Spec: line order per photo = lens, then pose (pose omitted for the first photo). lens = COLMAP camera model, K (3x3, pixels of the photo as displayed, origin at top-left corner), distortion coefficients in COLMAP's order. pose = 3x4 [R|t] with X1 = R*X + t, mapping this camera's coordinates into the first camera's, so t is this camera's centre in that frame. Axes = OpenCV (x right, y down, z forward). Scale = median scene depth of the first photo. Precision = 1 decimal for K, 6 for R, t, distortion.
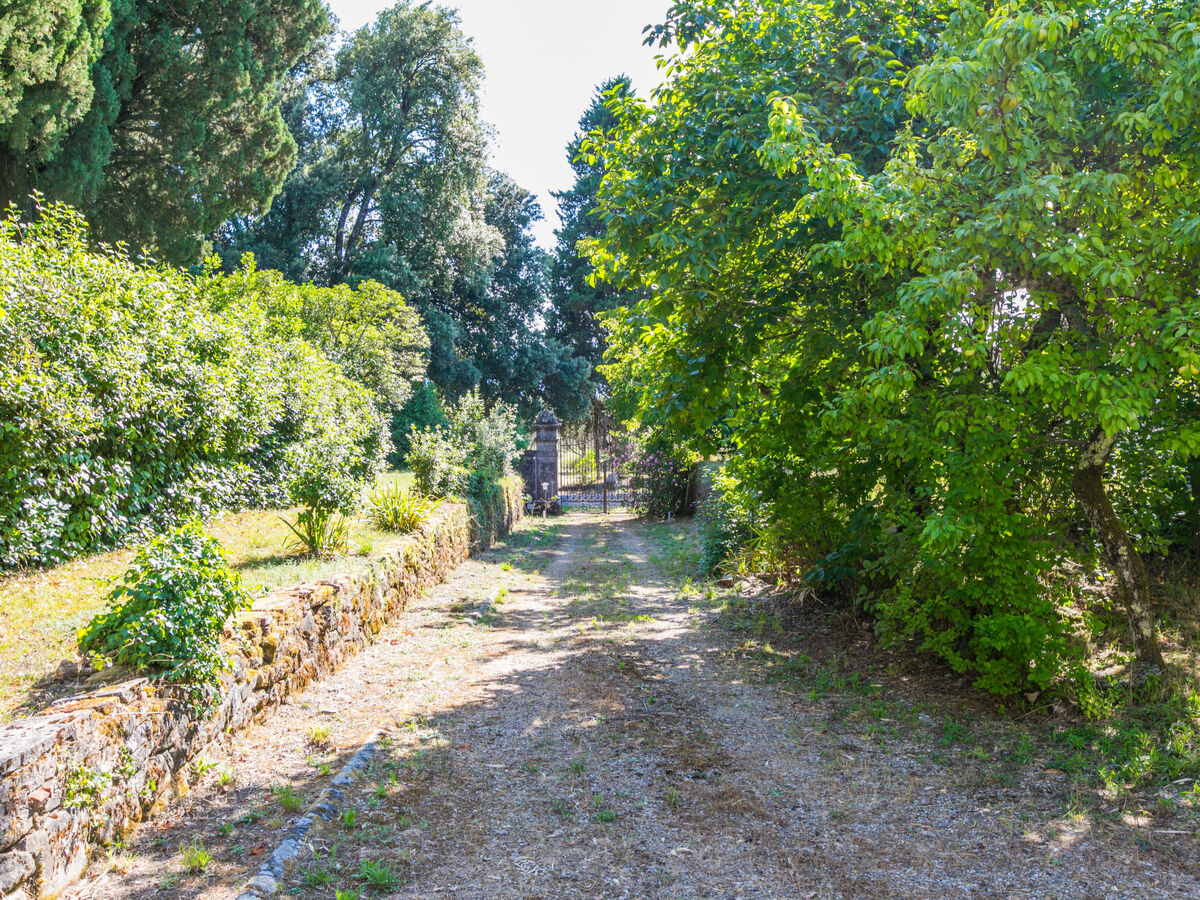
lens RADIAL K [[1119.3, 0, 611.4], [0, 1119.3, 448.1], [0, 0, 1]] dist [0.016282, 0.000000]
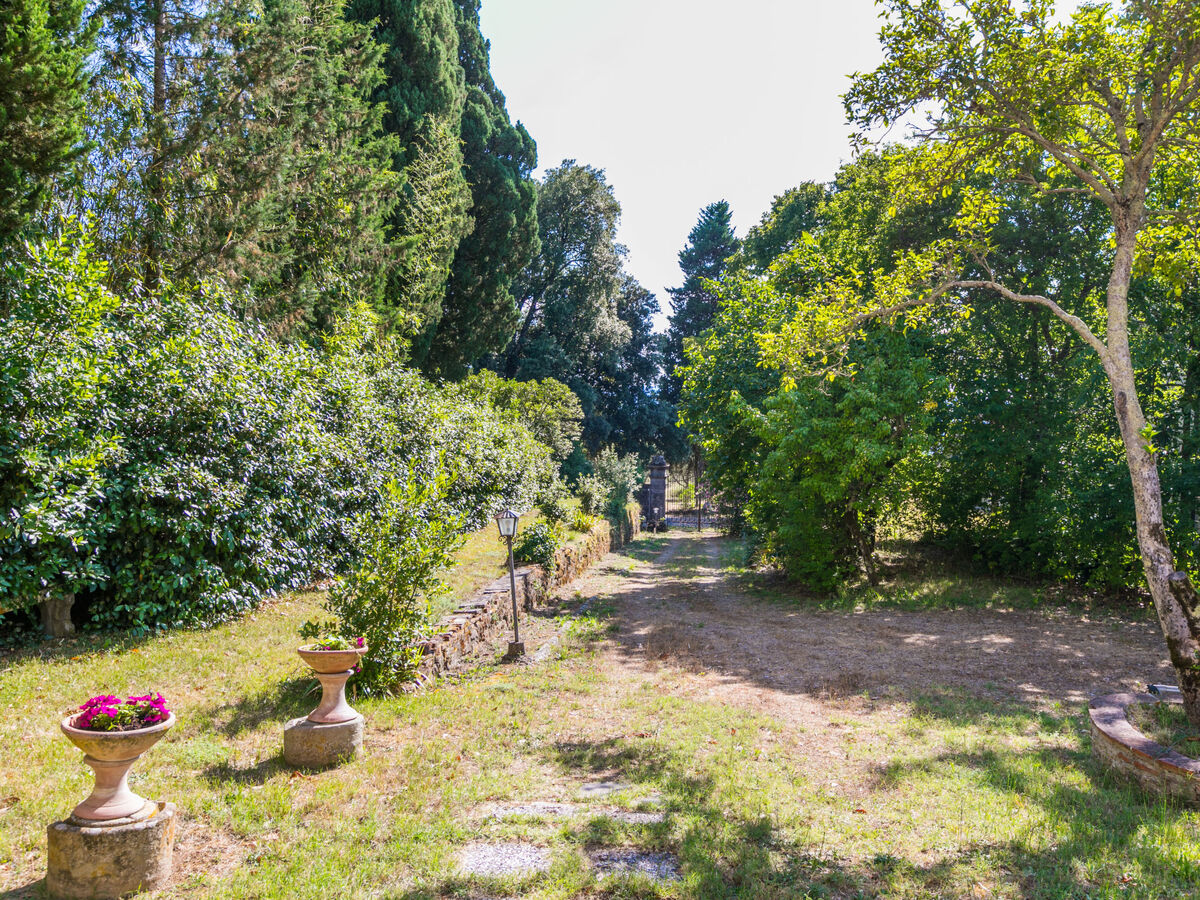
lens RADIAL K [[982.3, 0, 606.6], [0, 982.3, 443.4], [0, 0, 1]] dist [0.011048, 0.004041]
pose [[0.993548, 0.024660, -0.110698, 0.012337], [-0.028367, 0.999084, -0.032038, -0.007784], [0.109806, 0.034972, 0.993338, -0.209790]]
